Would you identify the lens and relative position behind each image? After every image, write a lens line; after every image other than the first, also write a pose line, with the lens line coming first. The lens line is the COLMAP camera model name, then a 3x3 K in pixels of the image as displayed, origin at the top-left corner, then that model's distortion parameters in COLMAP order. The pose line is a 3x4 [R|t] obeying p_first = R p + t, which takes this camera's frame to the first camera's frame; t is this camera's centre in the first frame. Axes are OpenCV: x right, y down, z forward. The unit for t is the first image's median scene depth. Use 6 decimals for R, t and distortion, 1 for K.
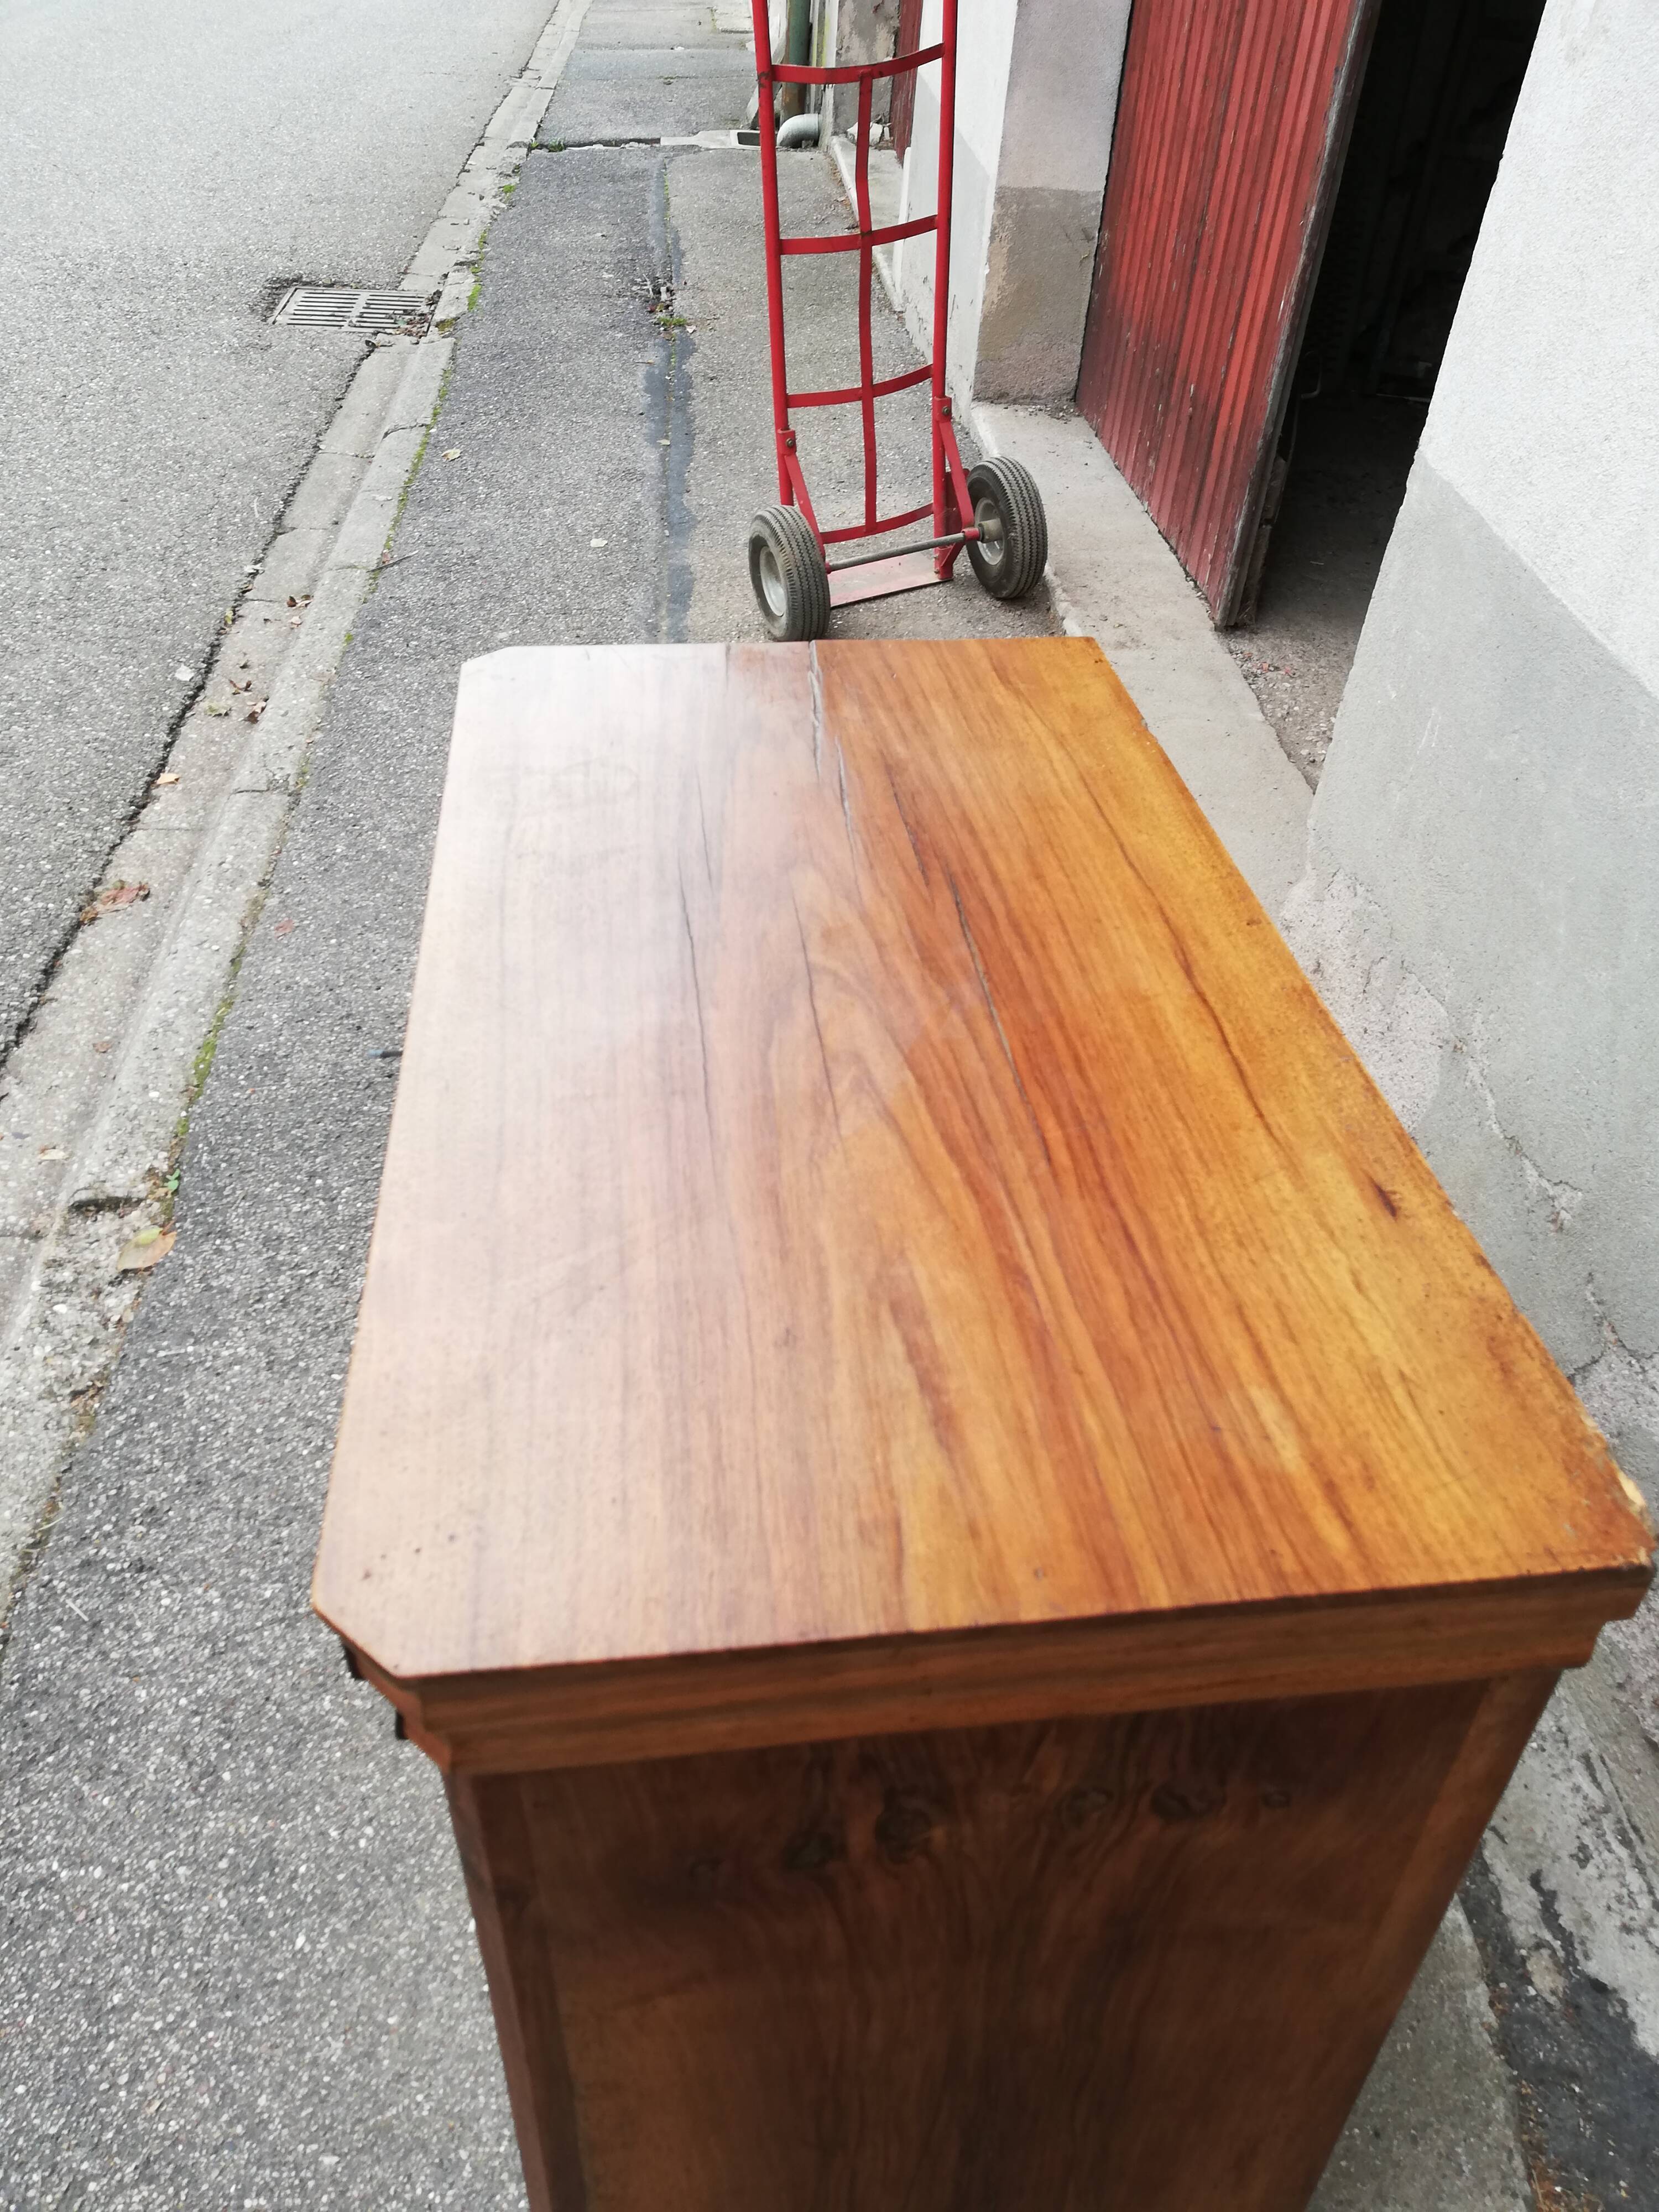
lens RADIAL K [[1640.6, 0, 833.8], [0, 1640.6, 1110.3], [0, 0, 1]] dist [0.027734, -0.031504]
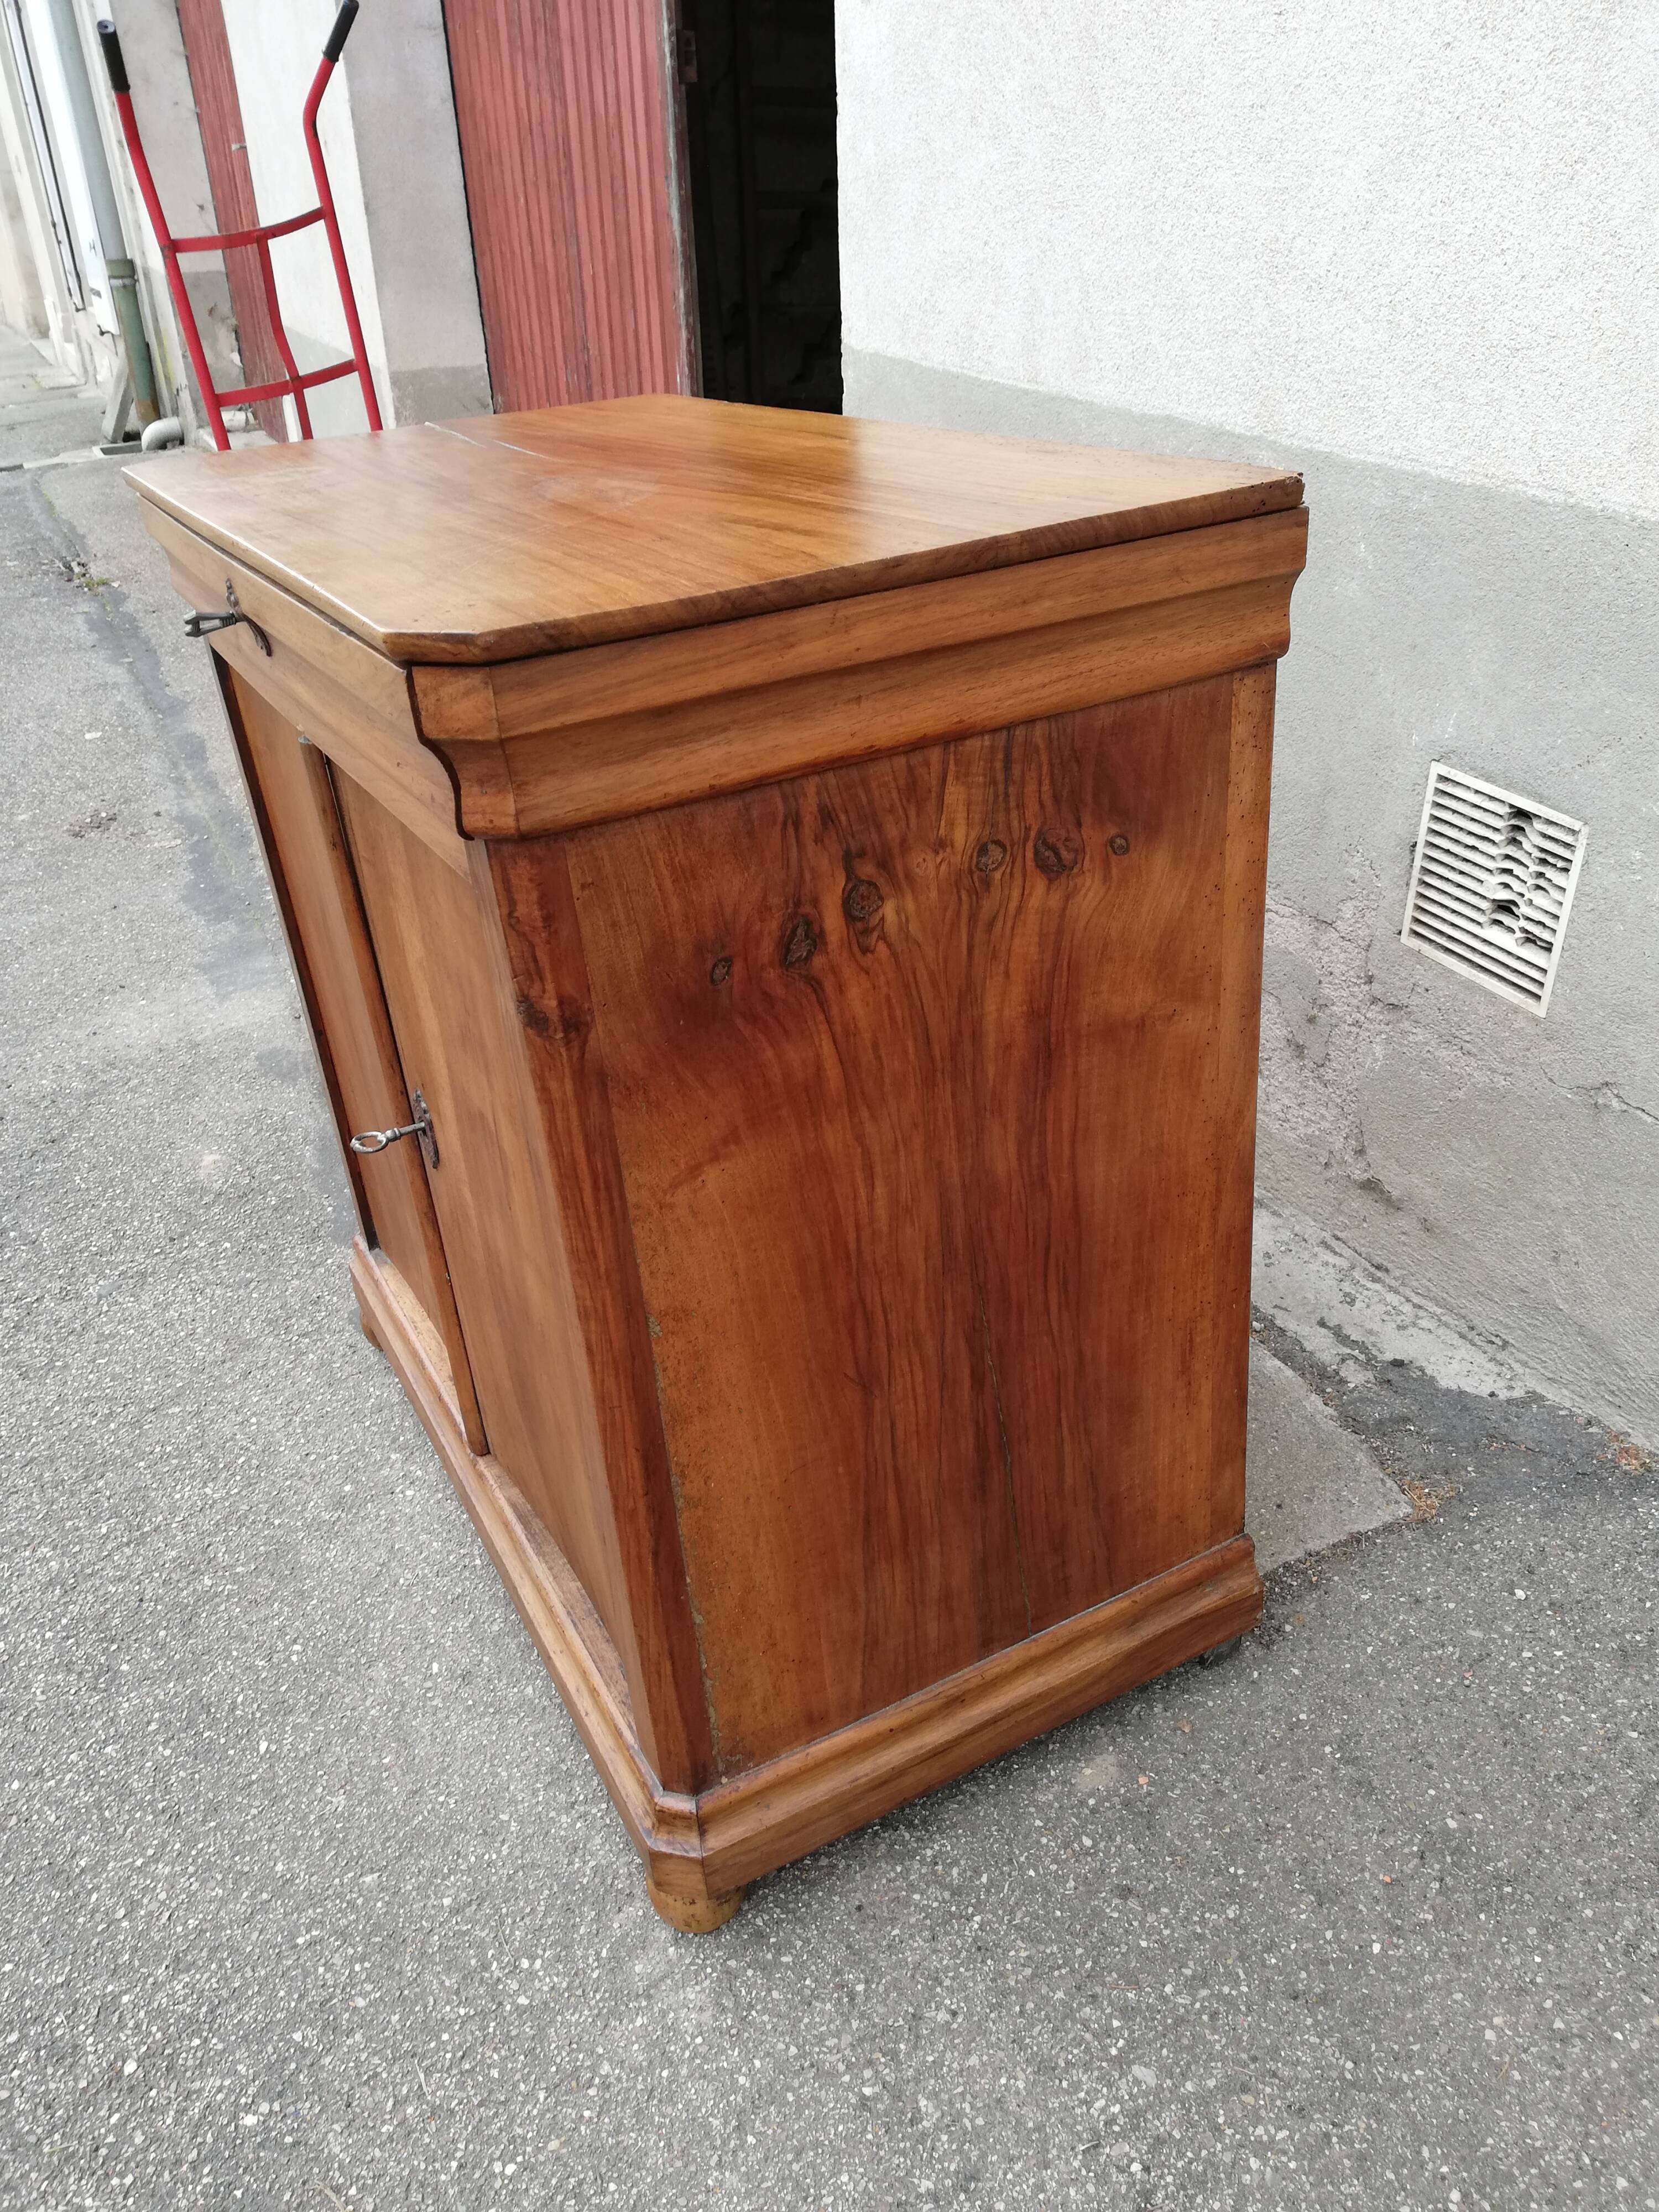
lens RADIAL K [[1662.4, 0, 822.4], [0, 1662.4, 1107.0], [0, 0, 1]] dist [0.037179, -0.050039]
pose [[0.926222, -0.262891, 0.270189, -0.183478], [0.304392, 0.944360, -0.124621, 0.365918], [-0.222394, 0.197670, 0.954708, -0.079742]]
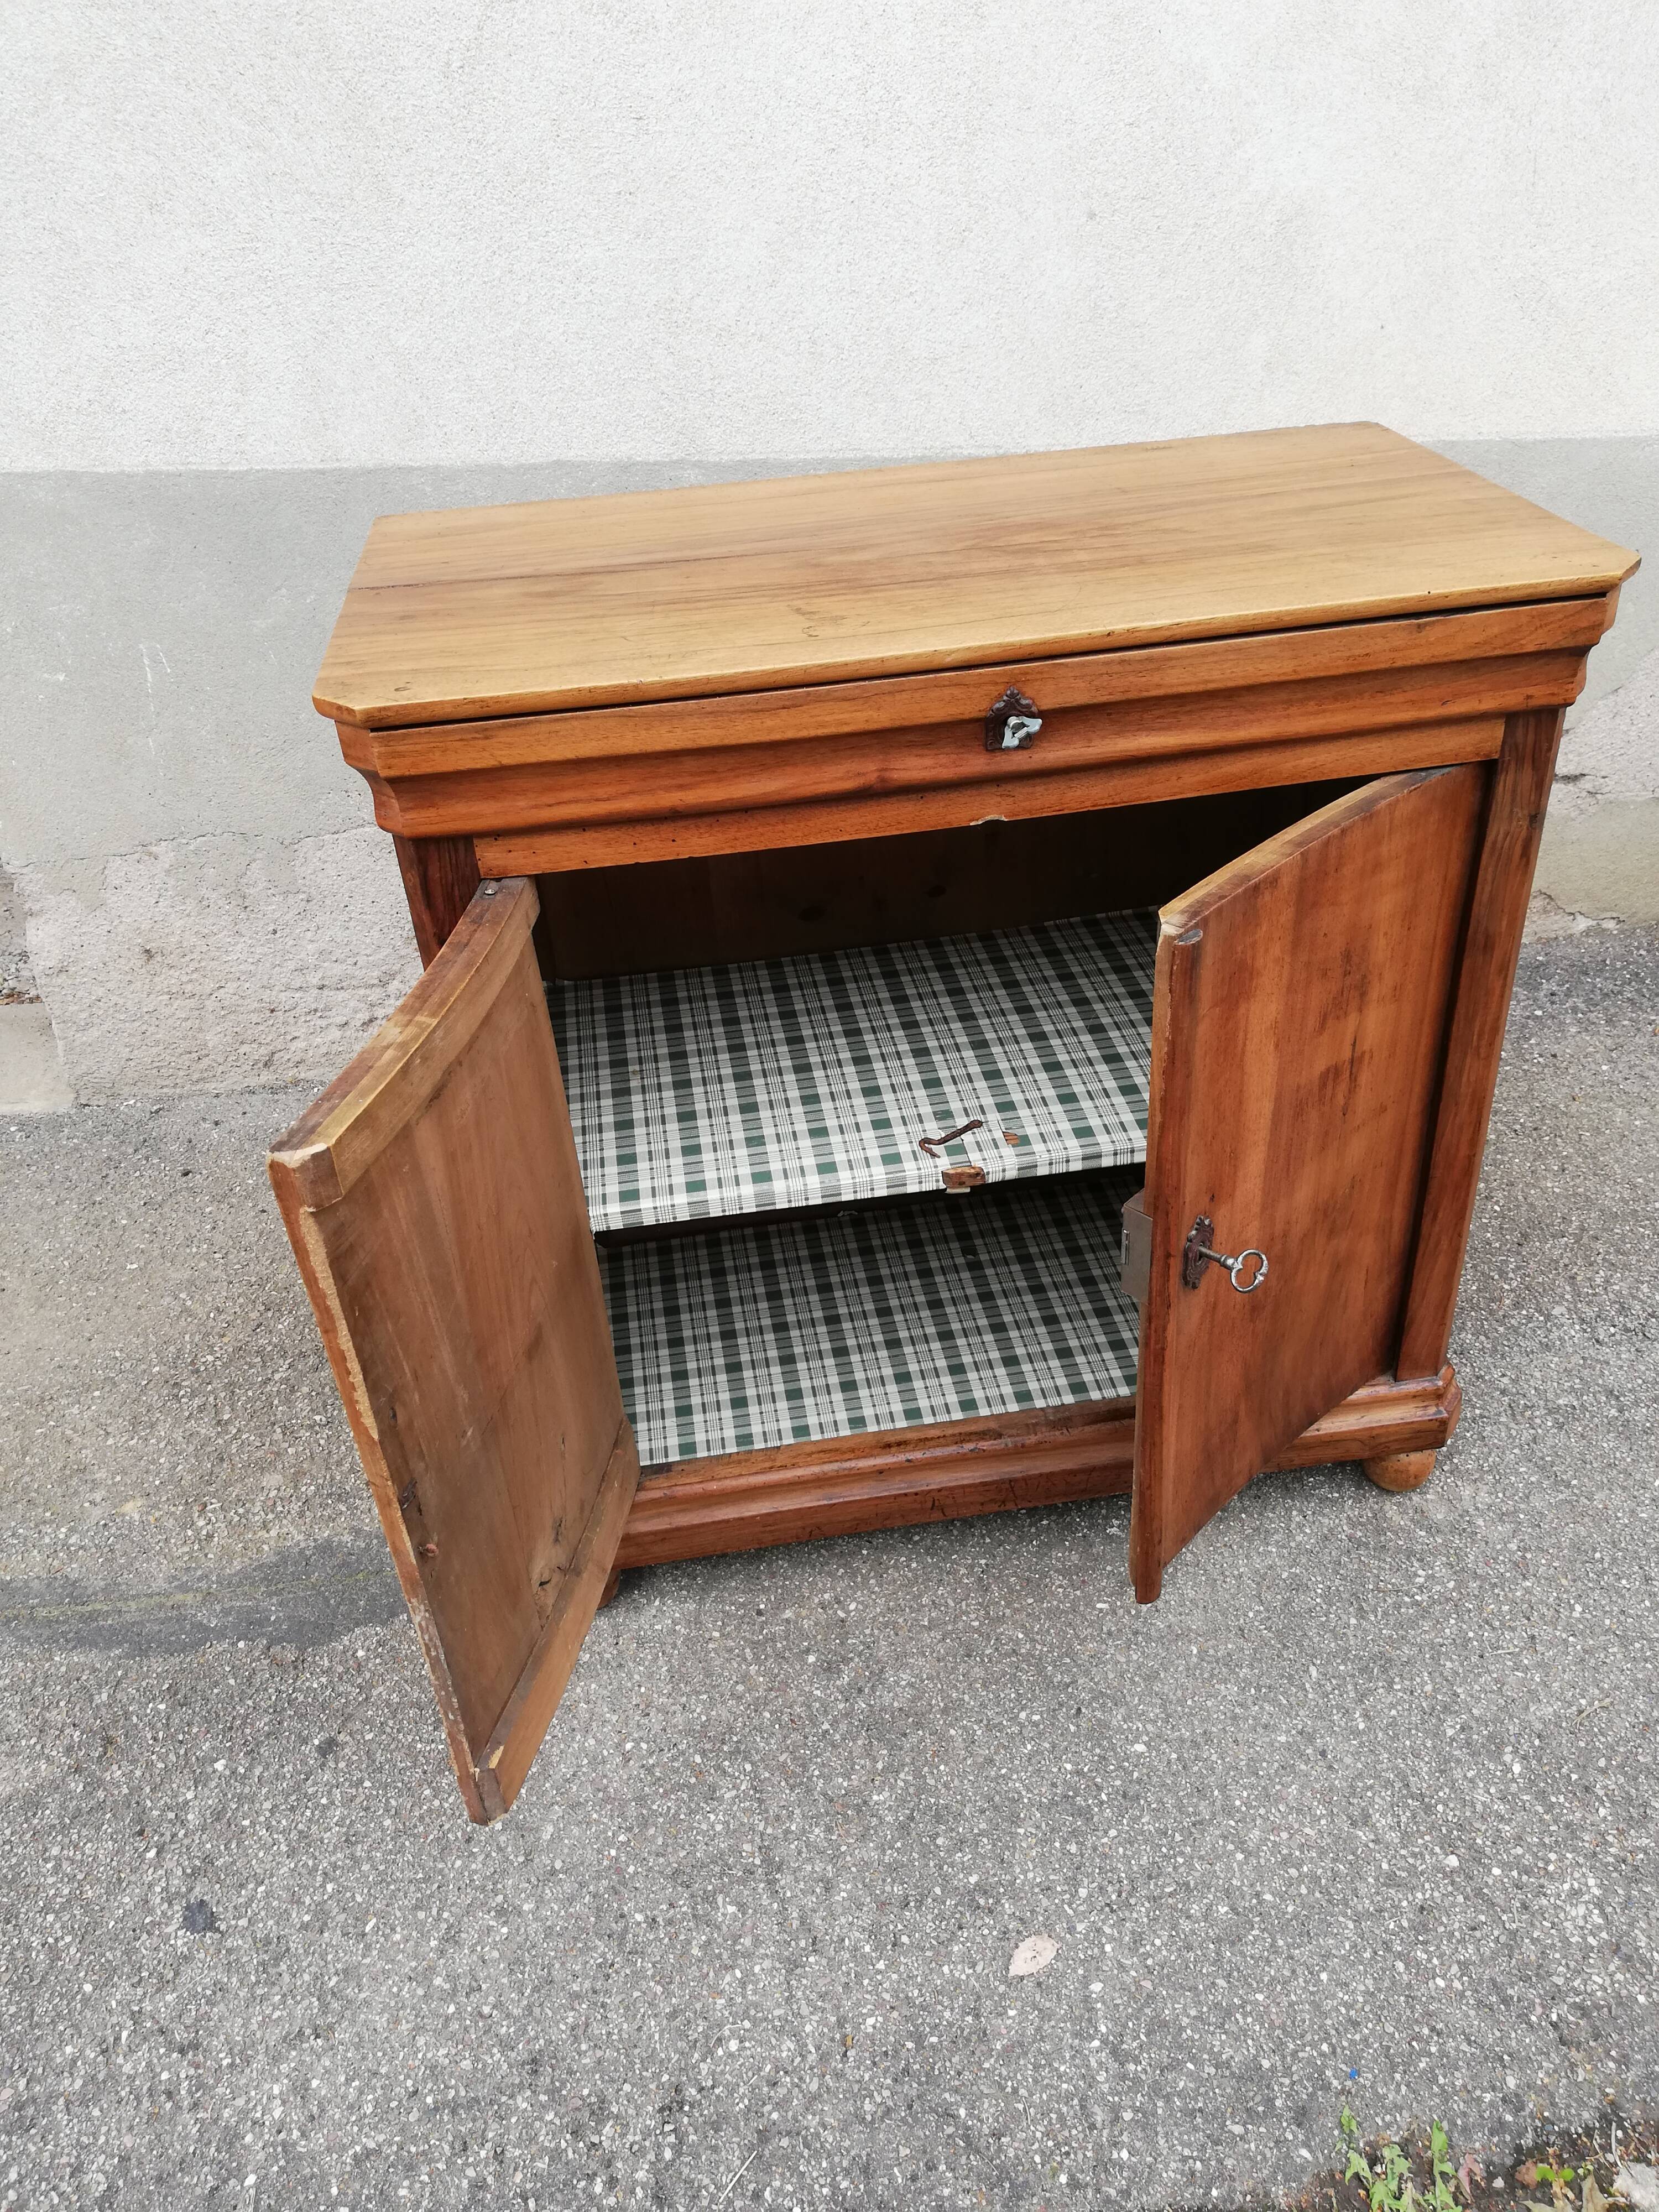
lens RADIAL K [[1661.5, 0, 829.0], [0, 1661.5, 1119.0], [0, 0, 1]] dist [0.041486, -0.063772]
pose [[-0.015883, -0.579739, 0.814648, -0.925341], [0.656132, 0.608746, 0.446003, -0.319633], [-0.754479, 0.541600, 0.370717, 0.539844]]
